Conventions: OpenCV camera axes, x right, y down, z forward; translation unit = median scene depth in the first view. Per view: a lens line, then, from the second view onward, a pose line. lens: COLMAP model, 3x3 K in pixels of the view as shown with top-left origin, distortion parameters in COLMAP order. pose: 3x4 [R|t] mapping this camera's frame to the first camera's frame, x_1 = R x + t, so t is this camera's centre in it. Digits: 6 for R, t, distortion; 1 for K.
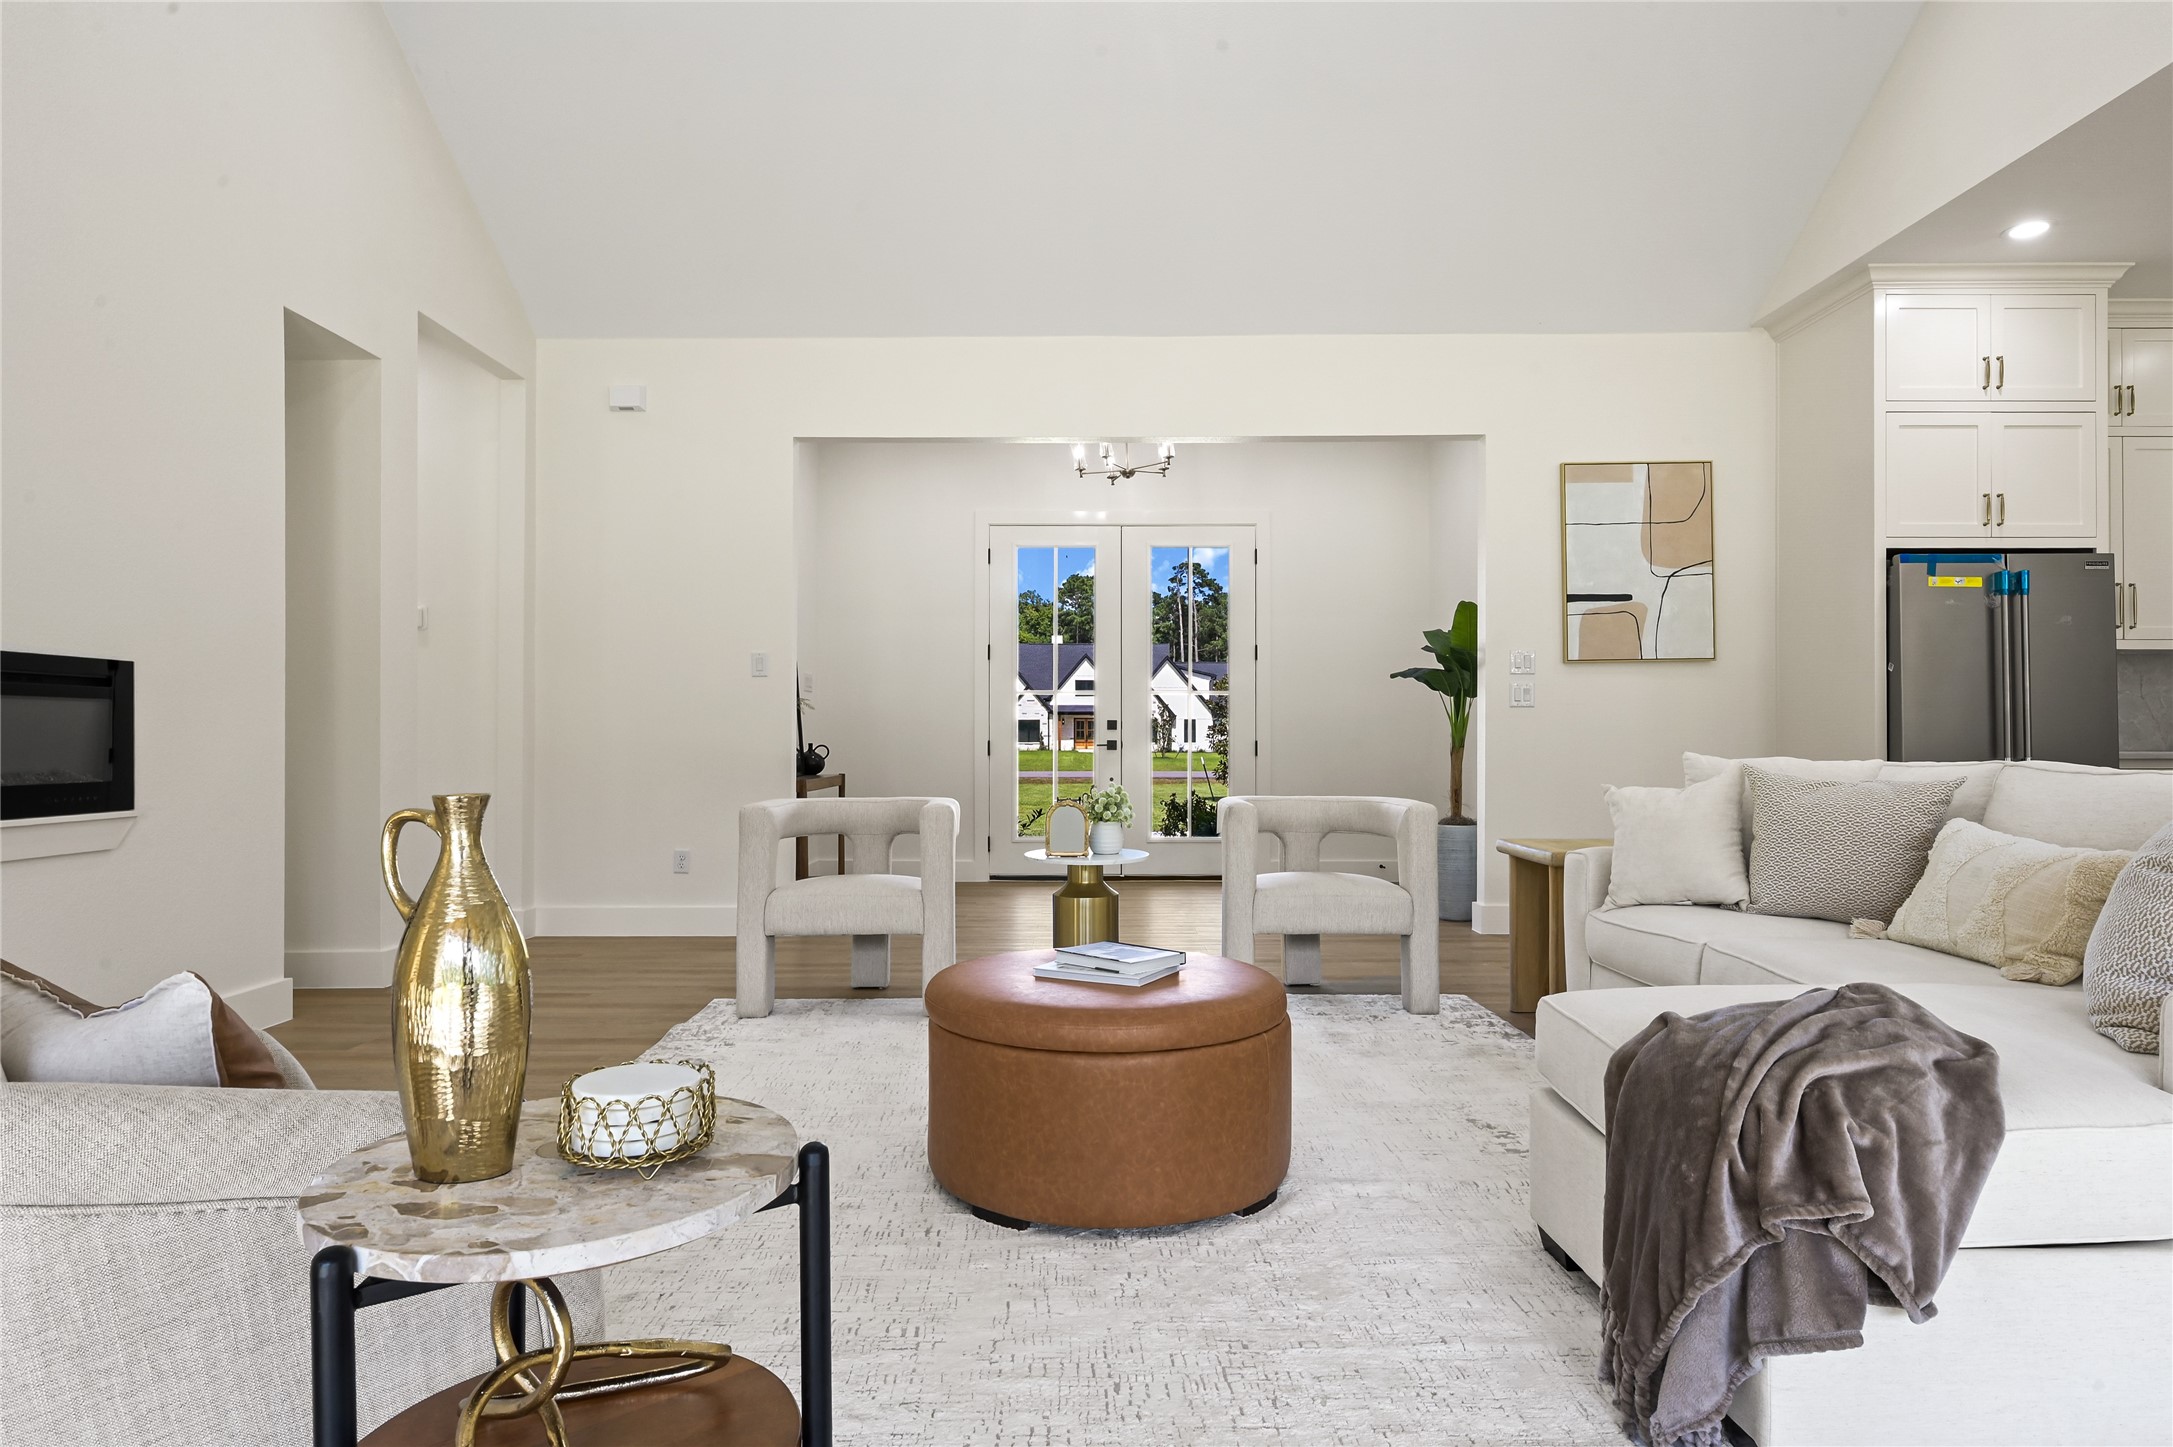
lens RADIAL K [[1219.4, 0, 1090.3], [0, 1219.4, 730.4], [0, 0, 1]] dist [0.005059, 0.000053]
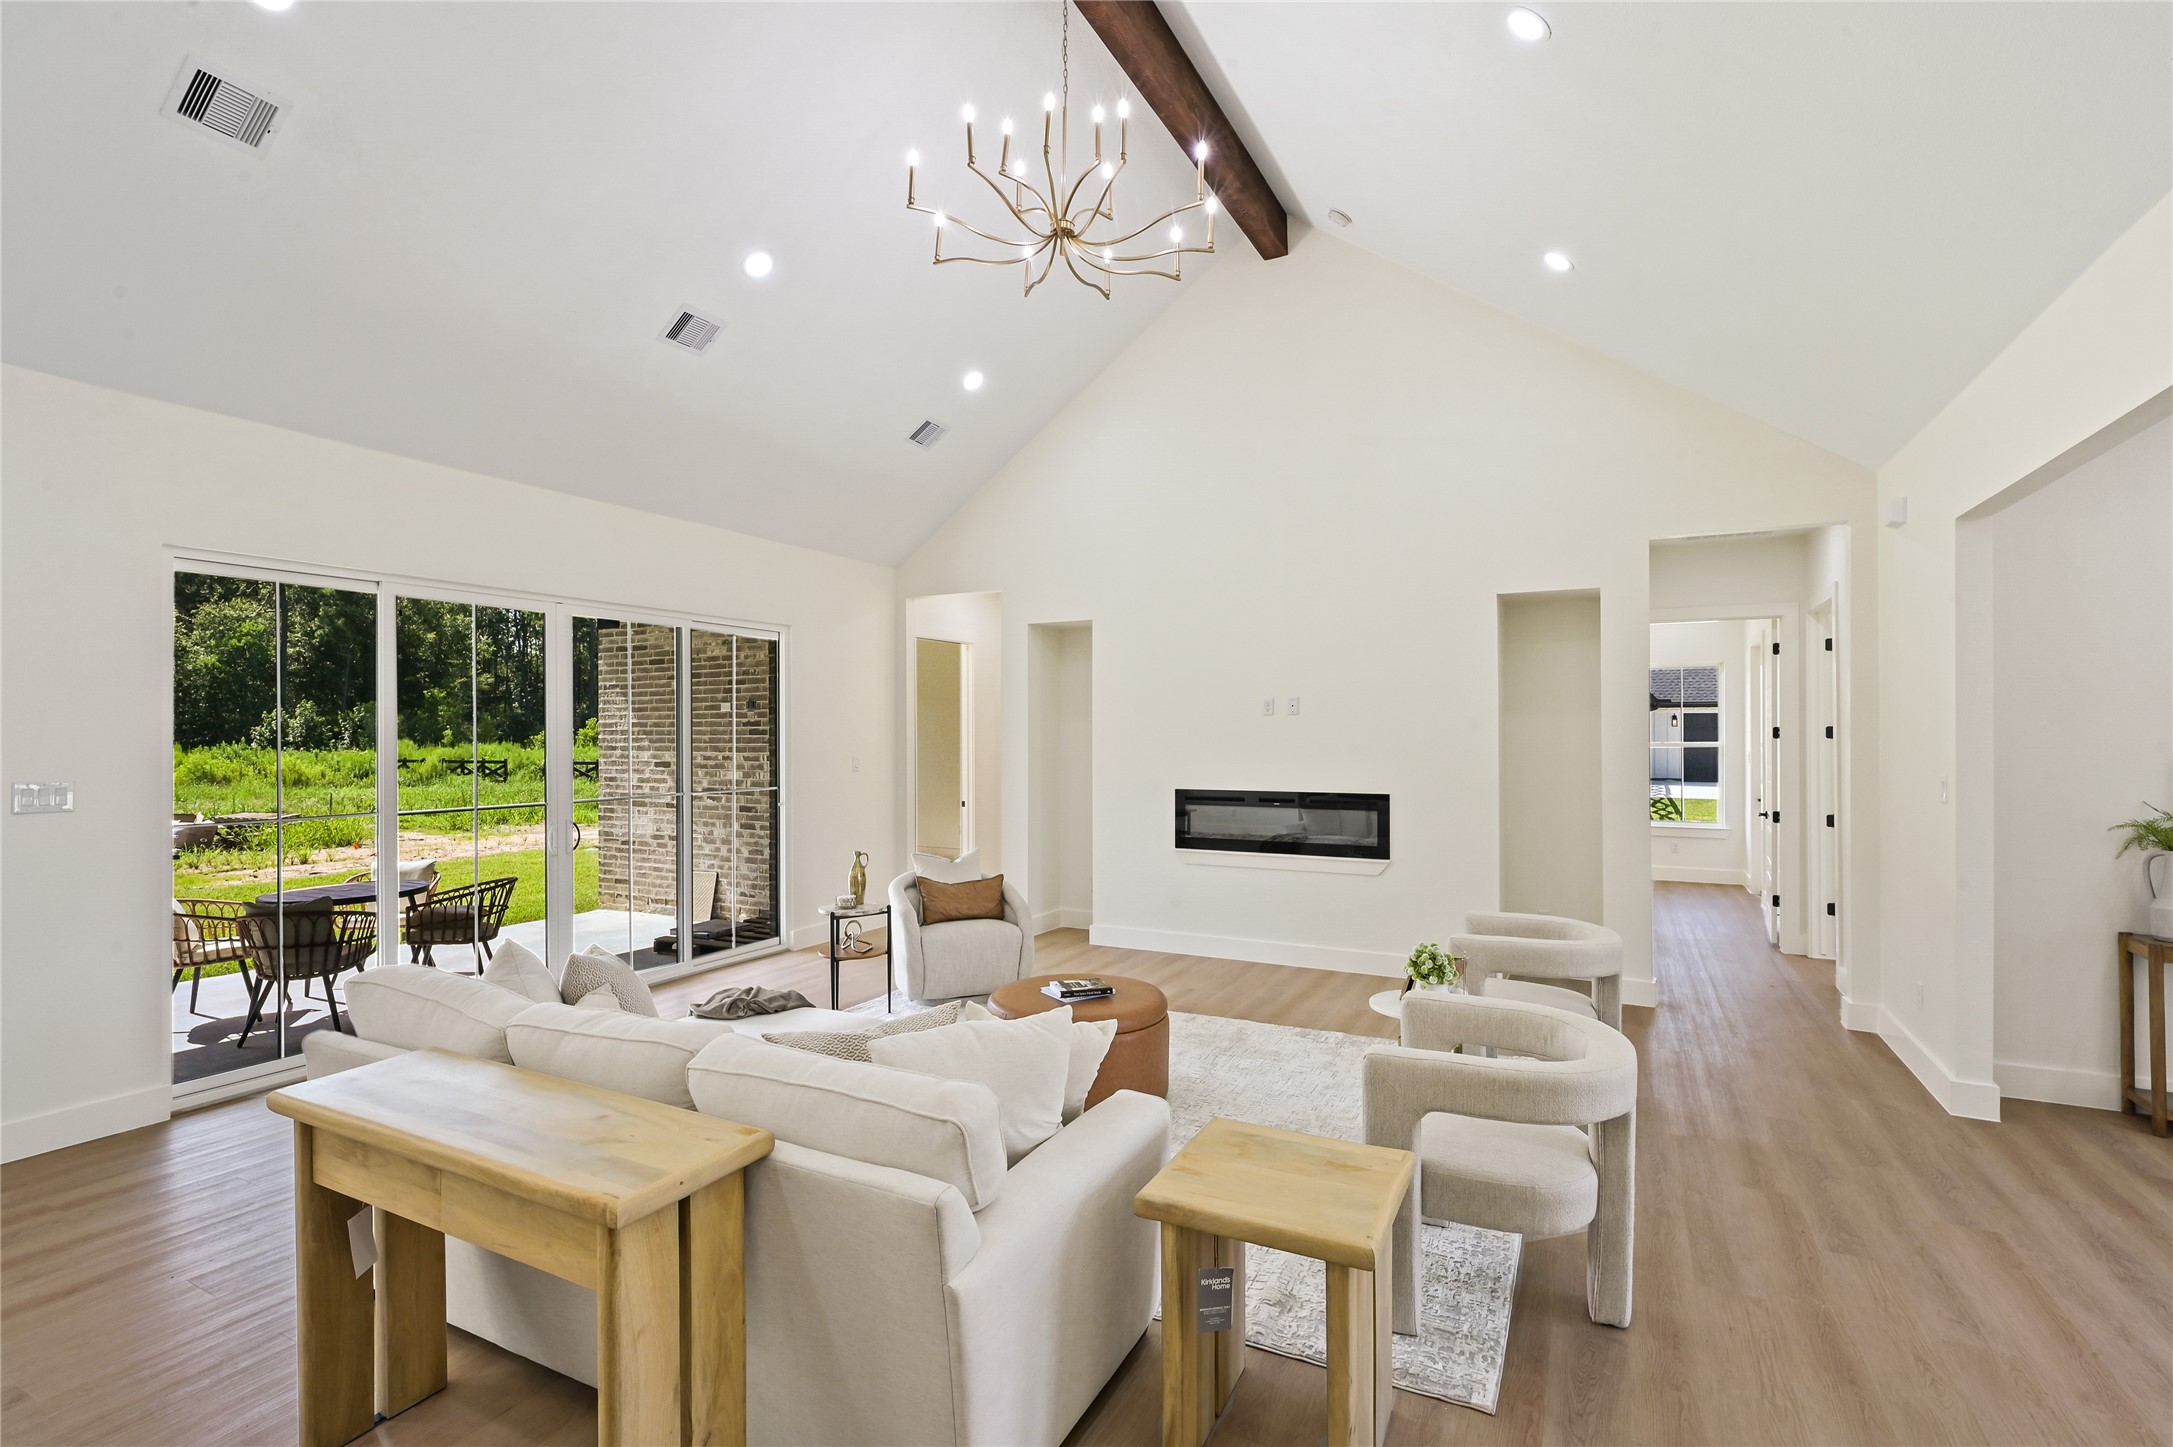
lens RADIAL K [[995.5, 0, 1087.4], [0, 995.5, 742.2], [0, 0, 1]] dist [0.003523, 0.000175]
pose [[-0.465827, 0.003667, -0.884868, 0.731977], [0.006035, 0.999981, 0.000967, -0.104801], [0.884855, -0.004890, -0.465840, 0.902597]]
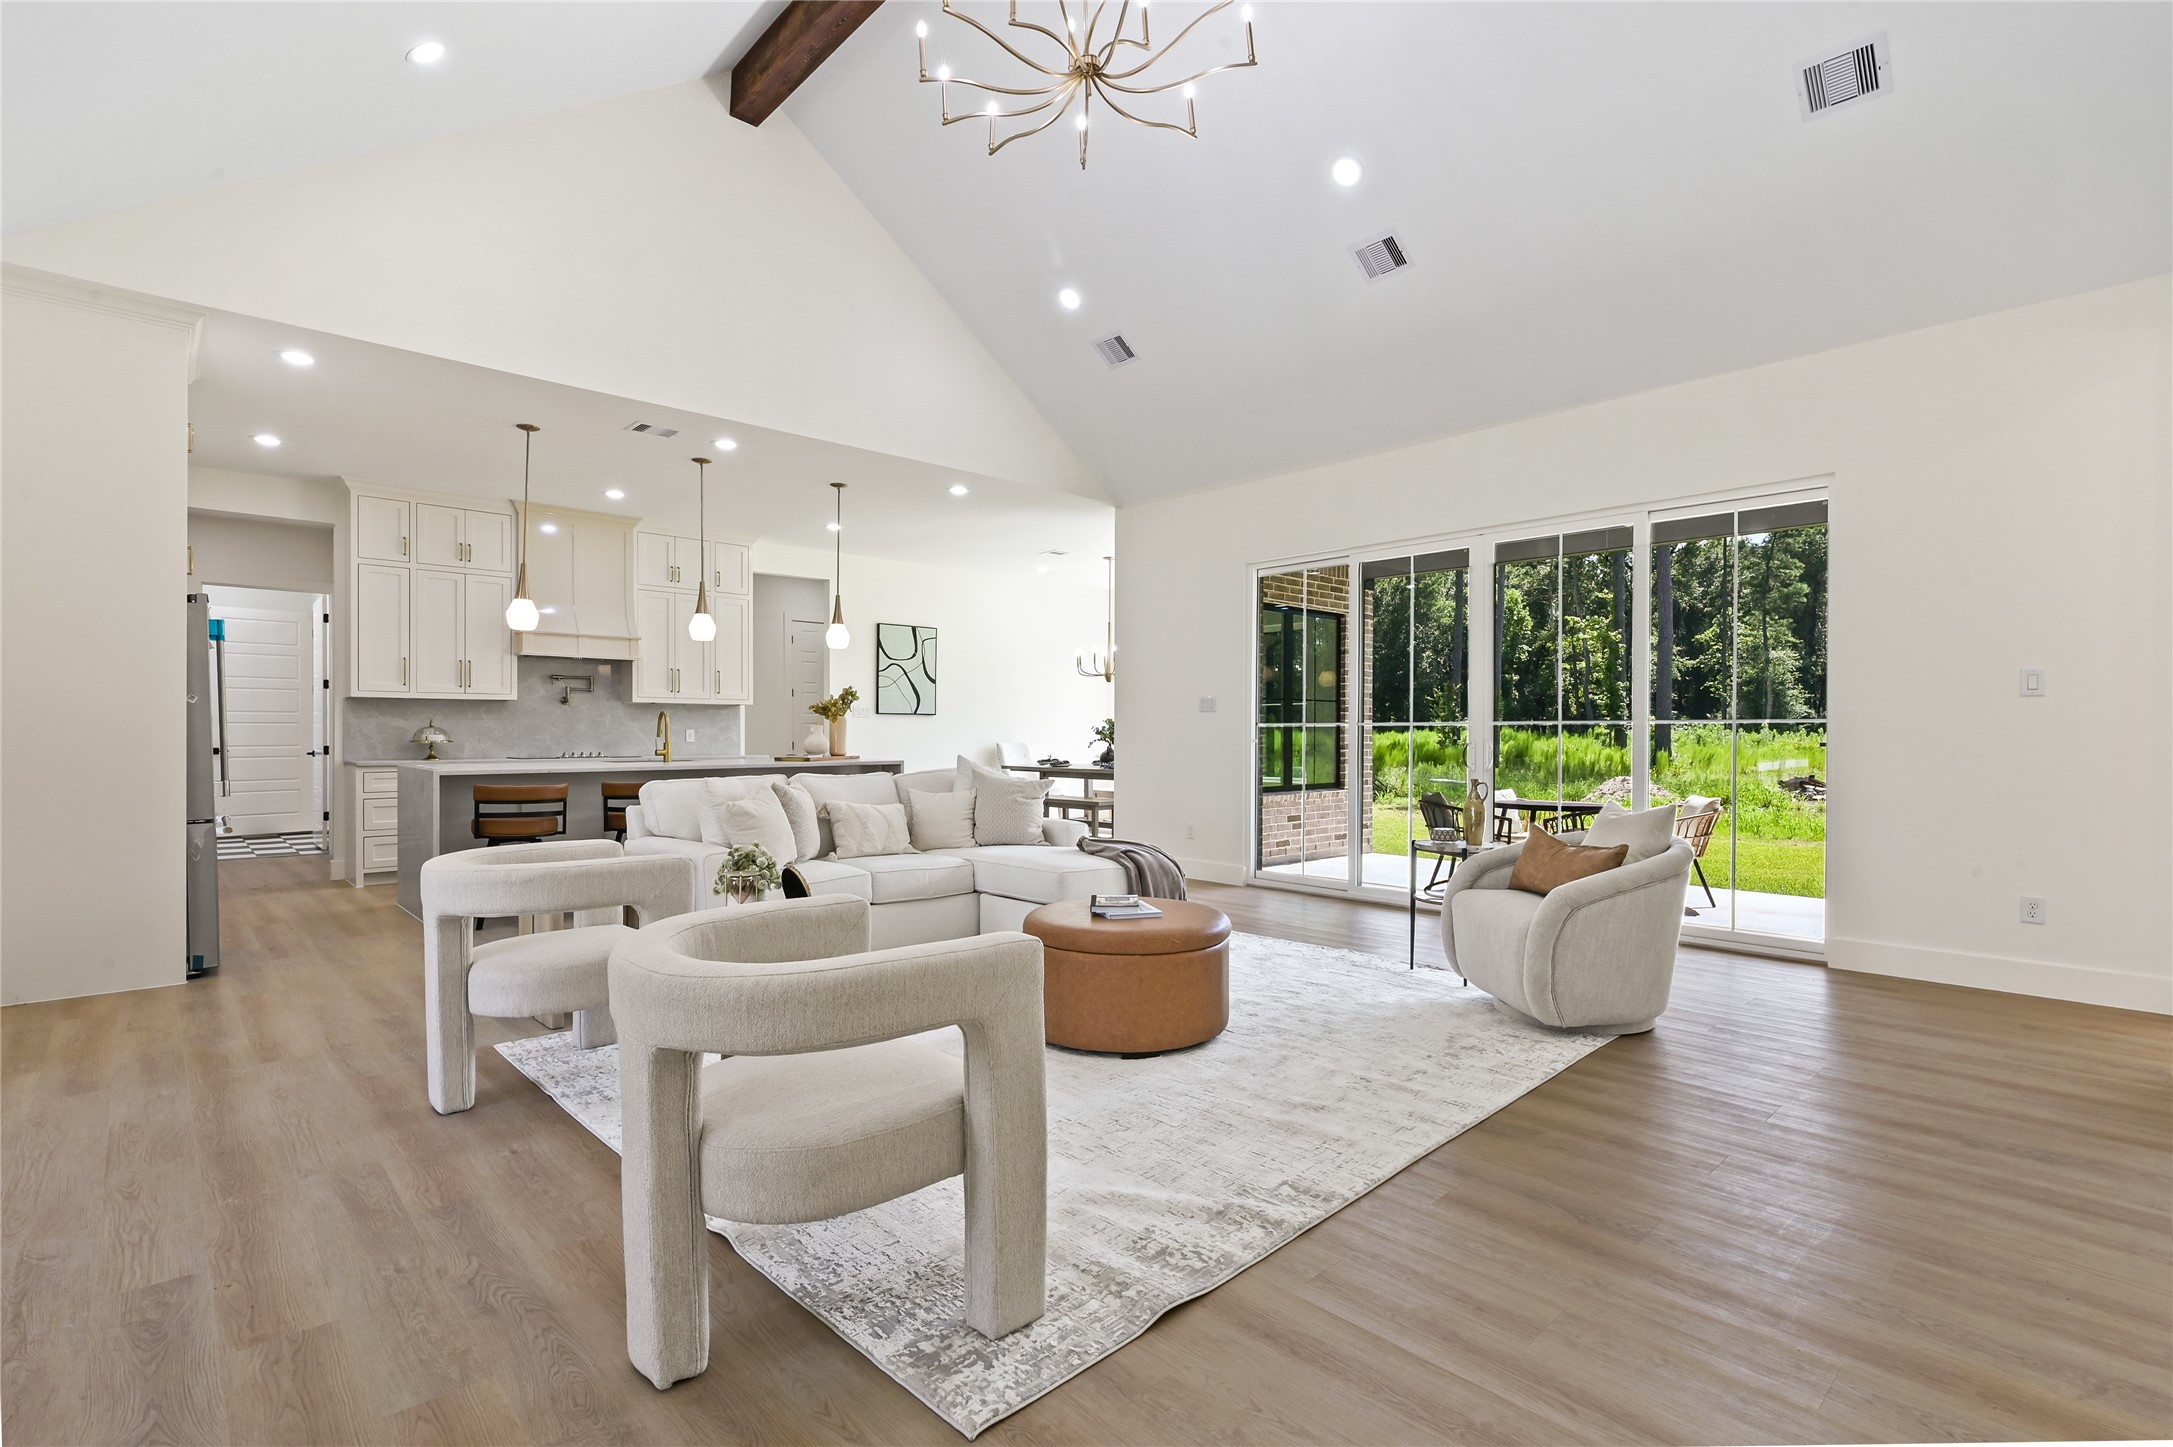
lens RADIAL K [[995.5, 0, 1082.0], [0, 995.5, 729.4], [0, 0, 1]] dist [0.003523, 0.000175]
pose [[-0.682501, 0.003046, 0.730878, -0.518791], [-0.005242, 0.999945, -0.009062, -0.021510], [-0.730866, -0.010016, -0.682448, 1.028317]]
